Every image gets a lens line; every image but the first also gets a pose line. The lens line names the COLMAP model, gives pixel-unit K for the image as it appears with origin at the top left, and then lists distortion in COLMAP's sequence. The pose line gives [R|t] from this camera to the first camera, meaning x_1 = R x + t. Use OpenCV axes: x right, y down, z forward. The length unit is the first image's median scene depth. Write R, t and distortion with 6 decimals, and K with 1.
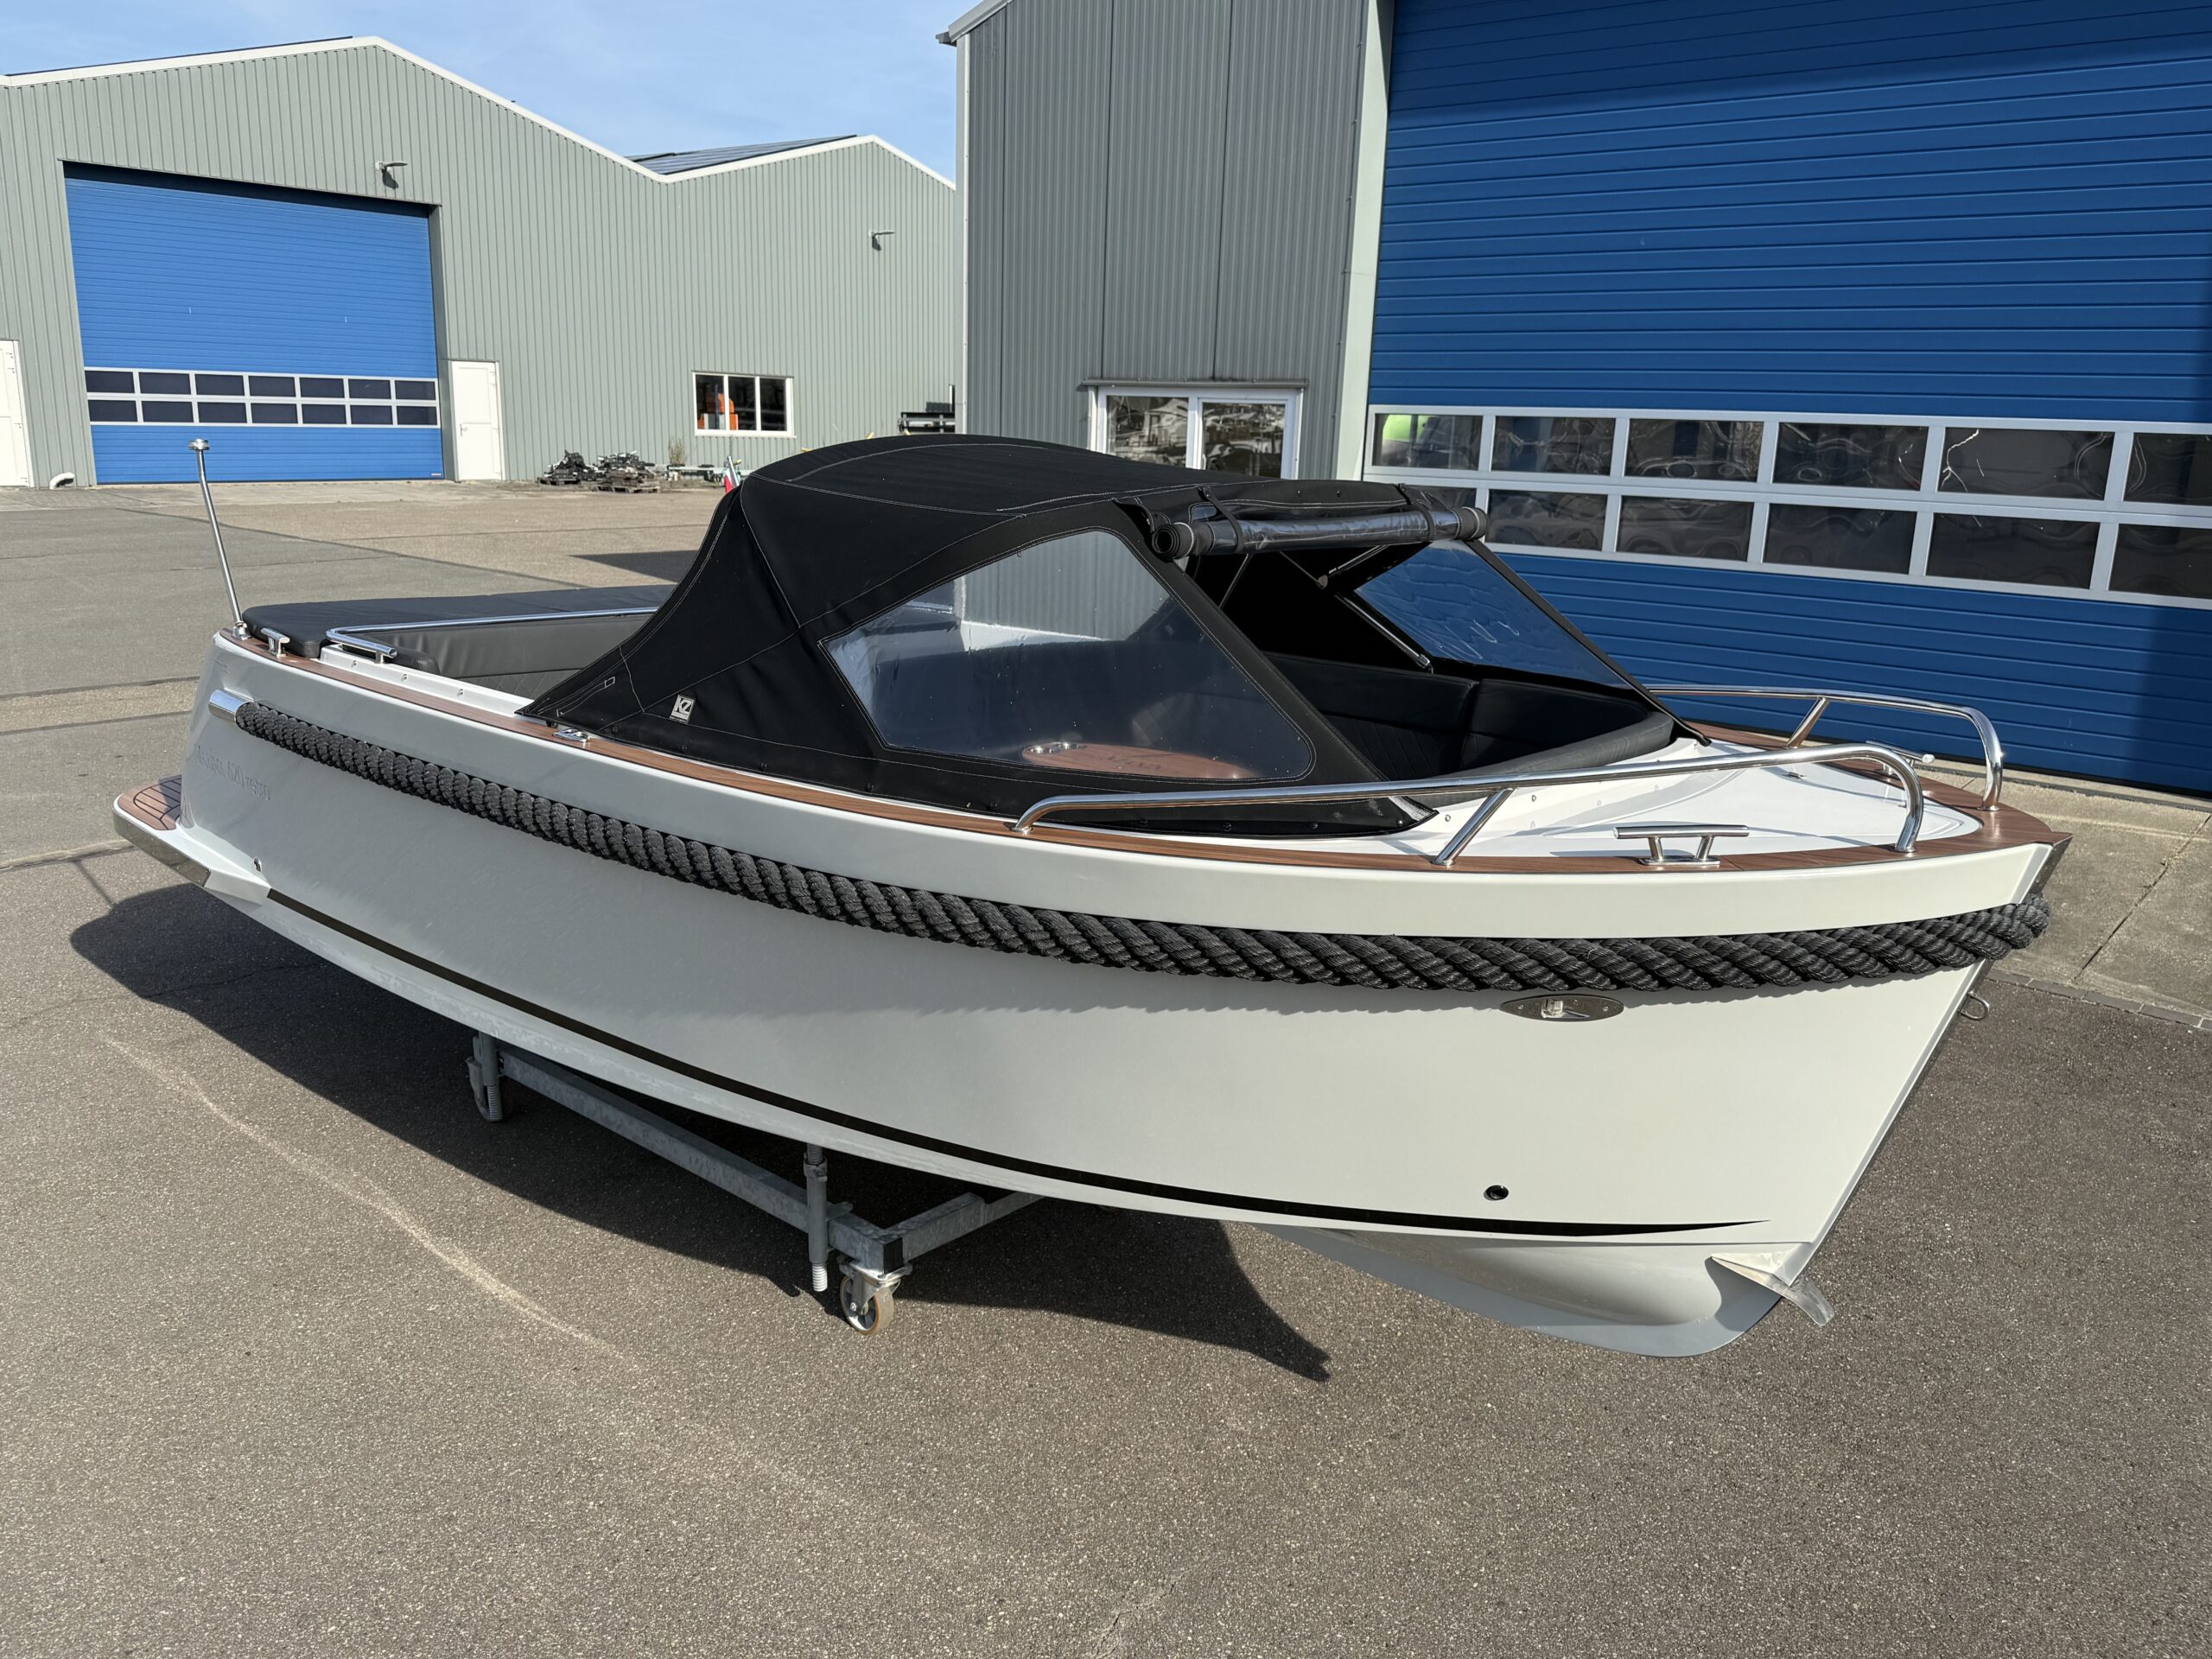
lens RADIAL K [[1716.7, 0, 1106.0], [0, 1716.7, 829.5], [0, 0, 1]] dist [0.153094, -0.240650]
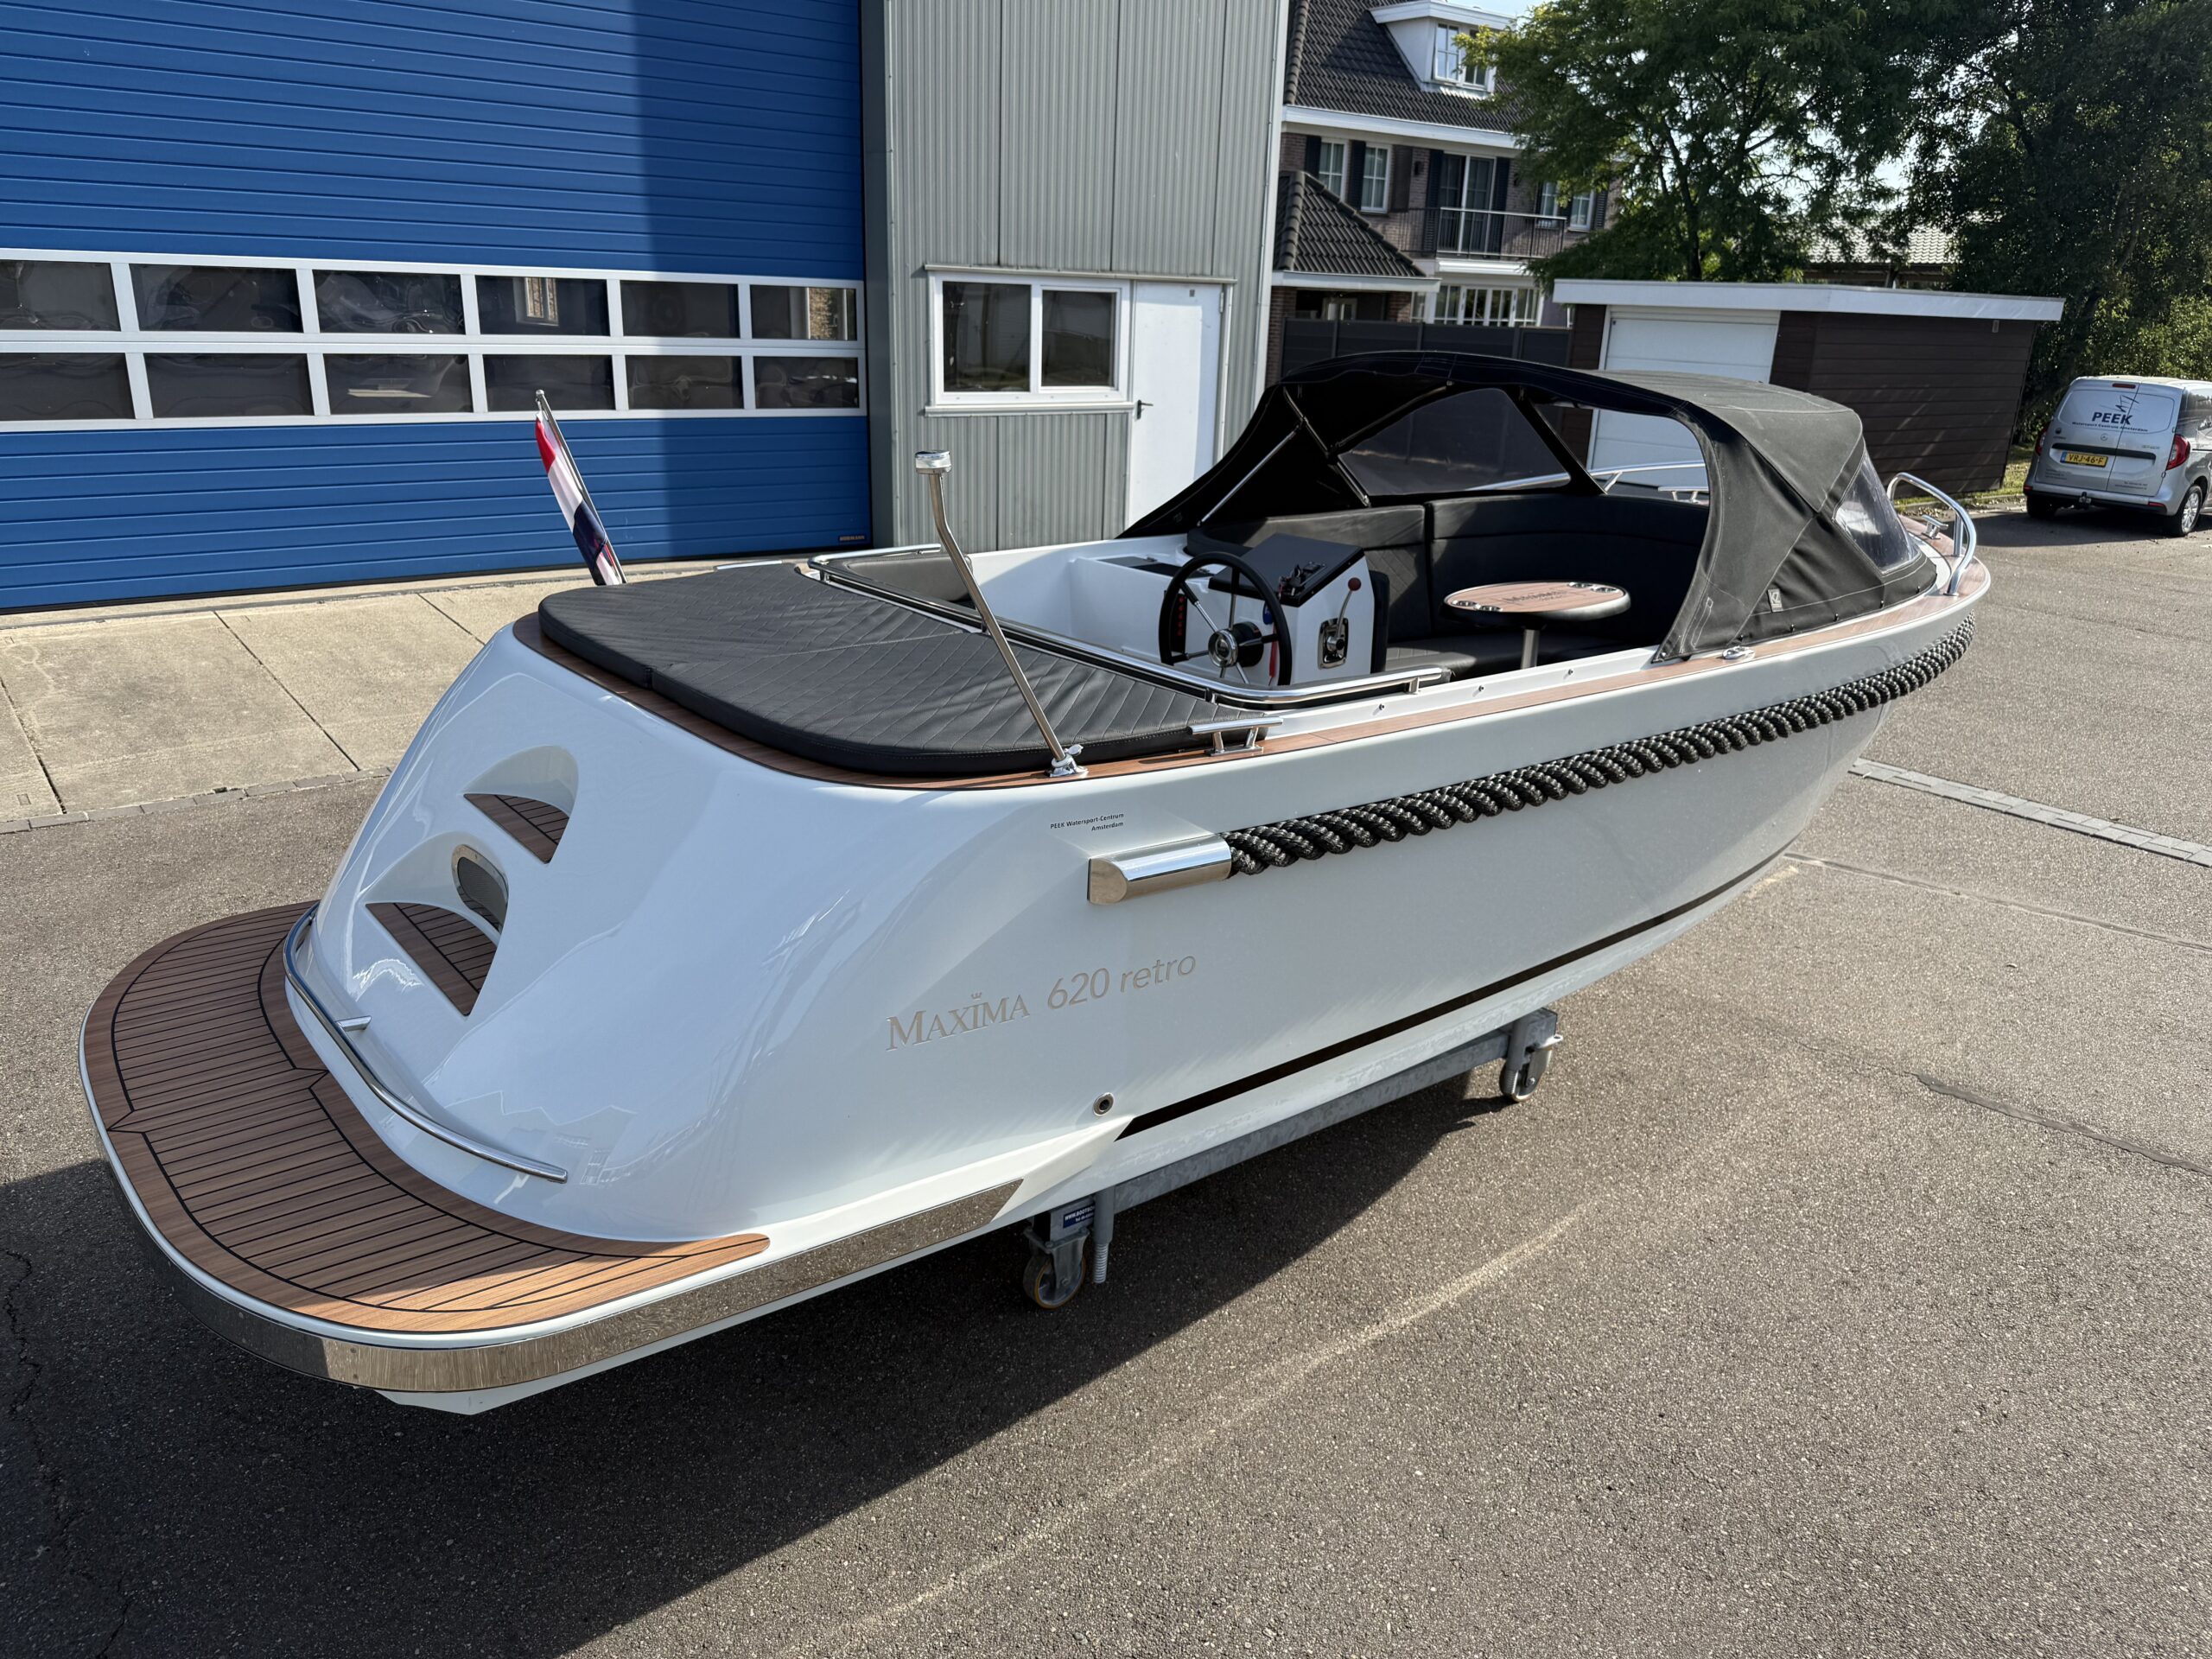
lens RADIAL K [[1554.0, 0, 1106.0], [0, 1554.0, 829.5], [0, 0, 1]] dist [0.122316, -0.147868]
pose [[0.156990, -0.342740, 0.926220, -0.390754], [0.205591, 0.928645, 0.308790, -0.100260], [-0.965964, 0.141945, 0.216252, 0.343358]]
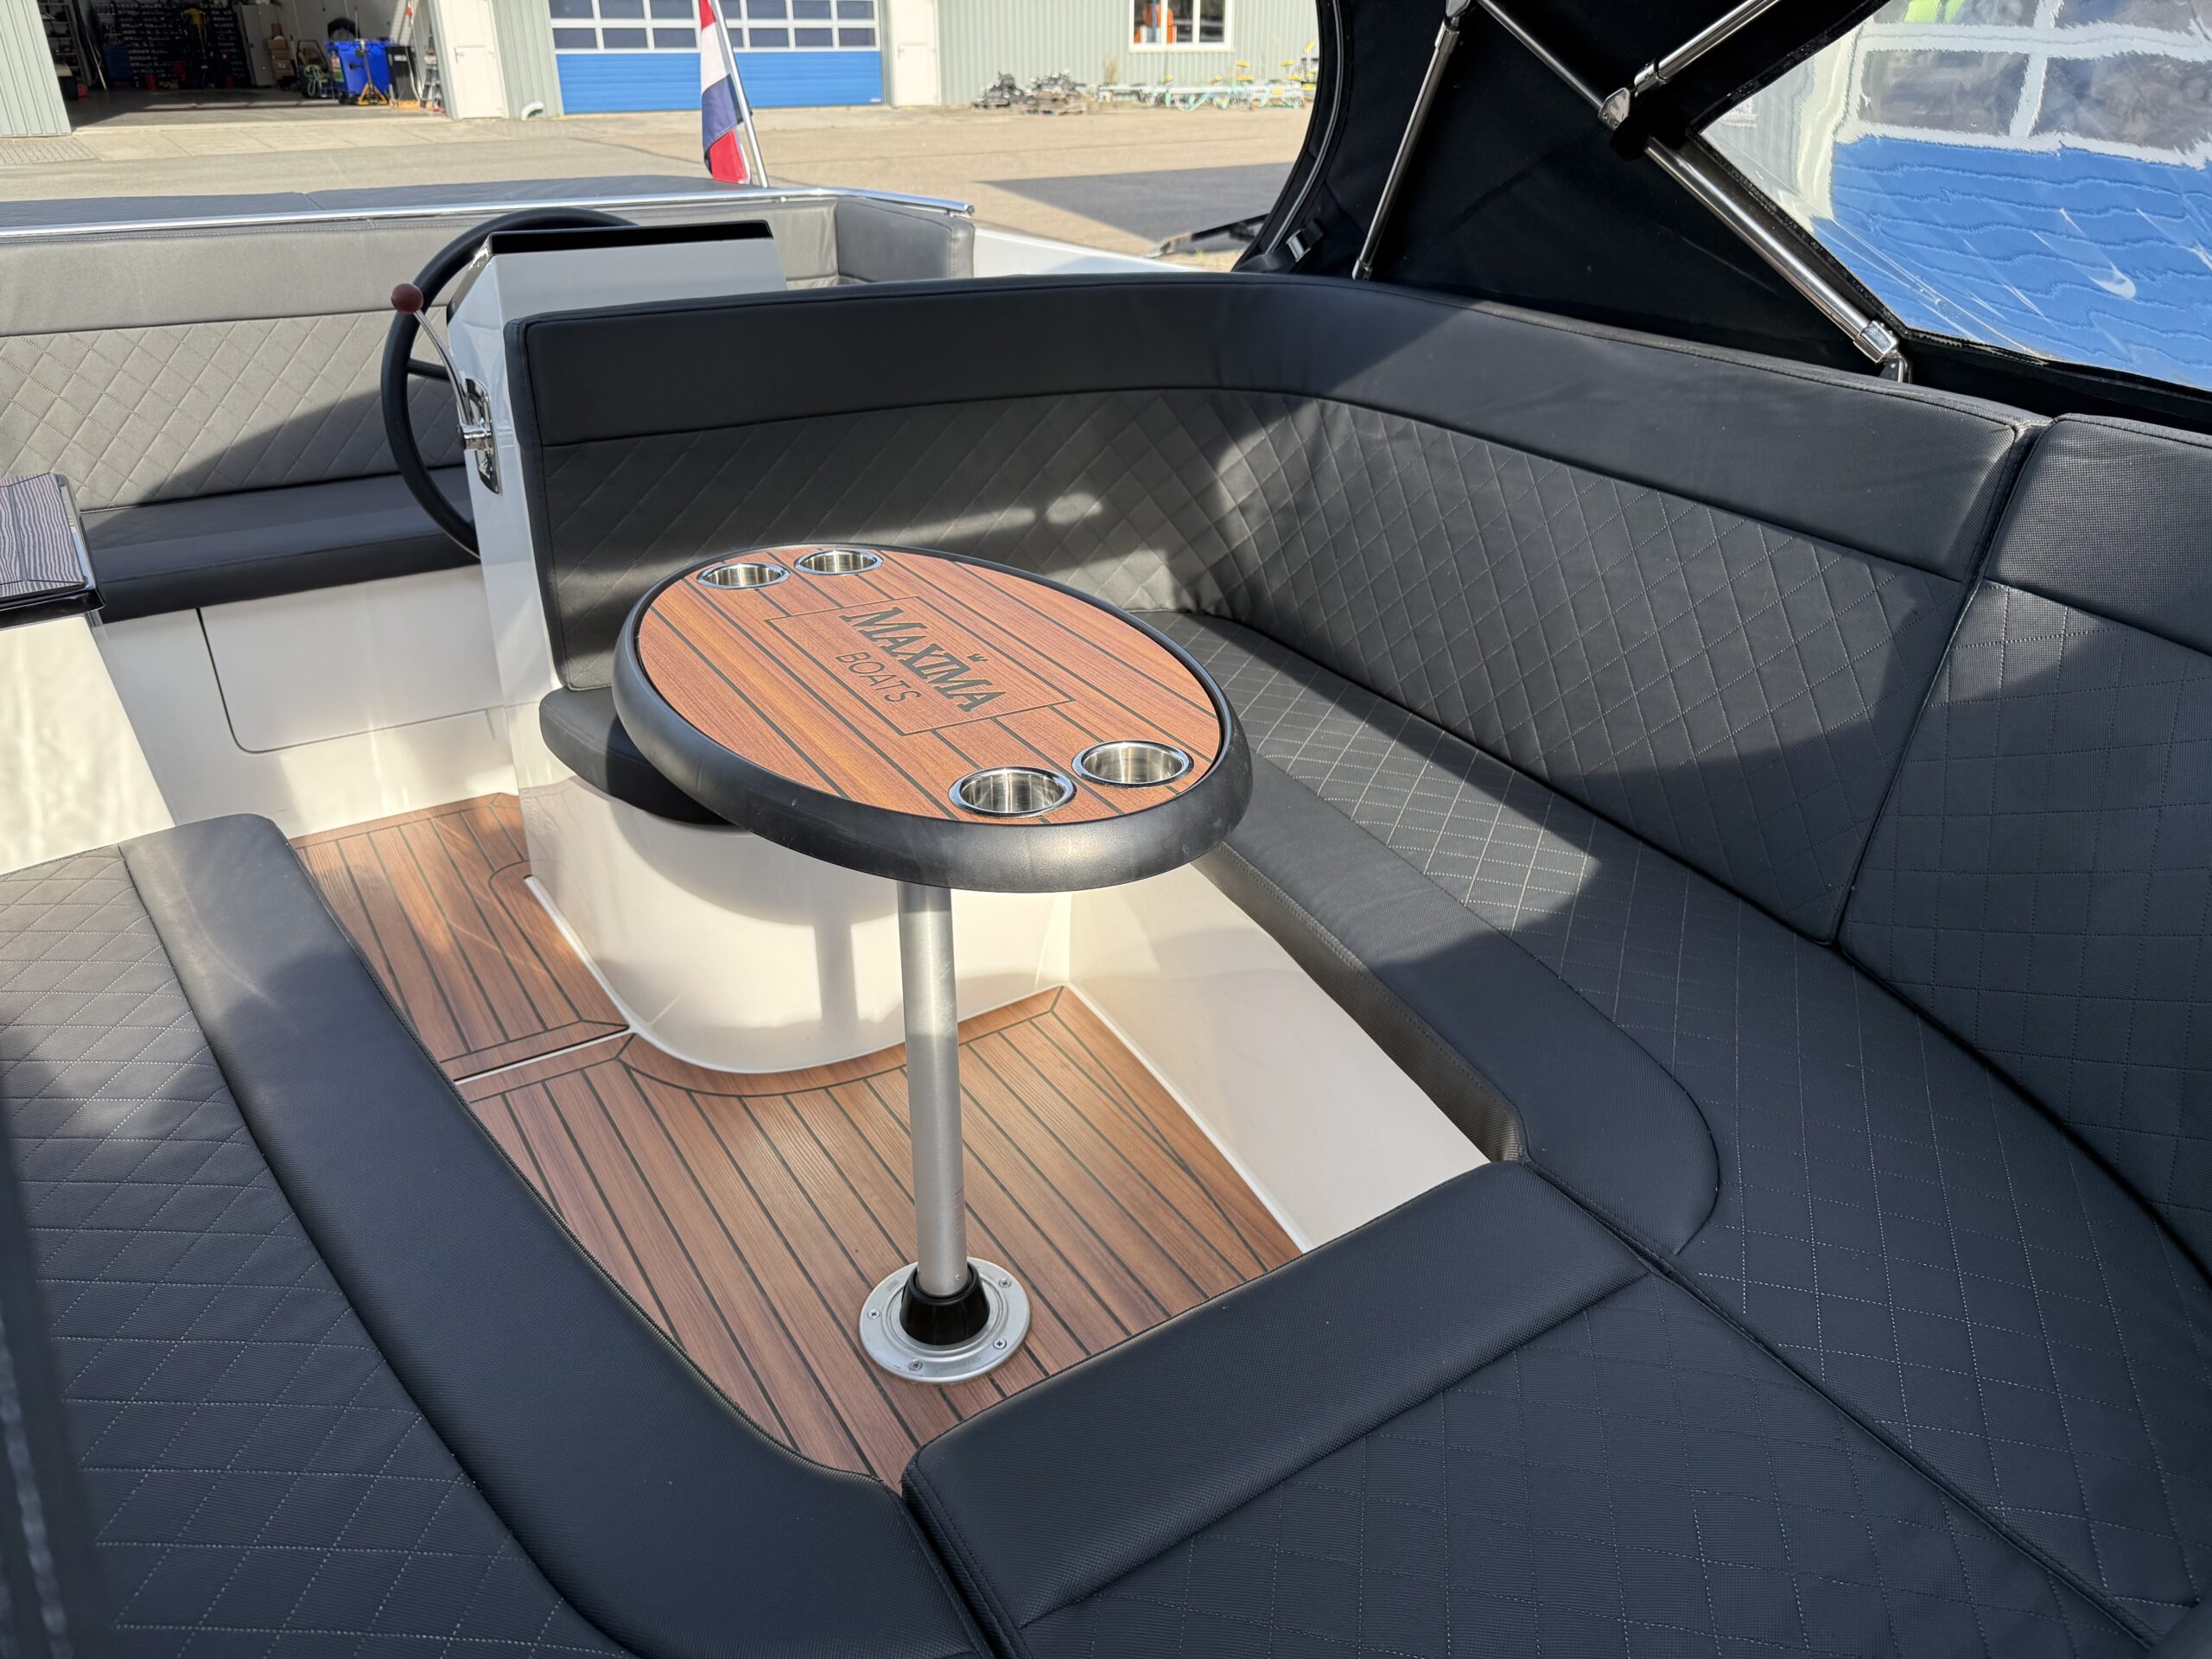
lens RADIAL K [[1585.4, 0, 1106.0], [0, 1585.4, 829.5], [0, 0, 1]] dist [0.027802, -0.050913]
pose [[0.962309, 0.099842, -0.252970, 0.043067], [-0.040841, 0.972678, 0.228537, -0.023656], [0.268876, -0.209592, 0.940094, 0.218287]]
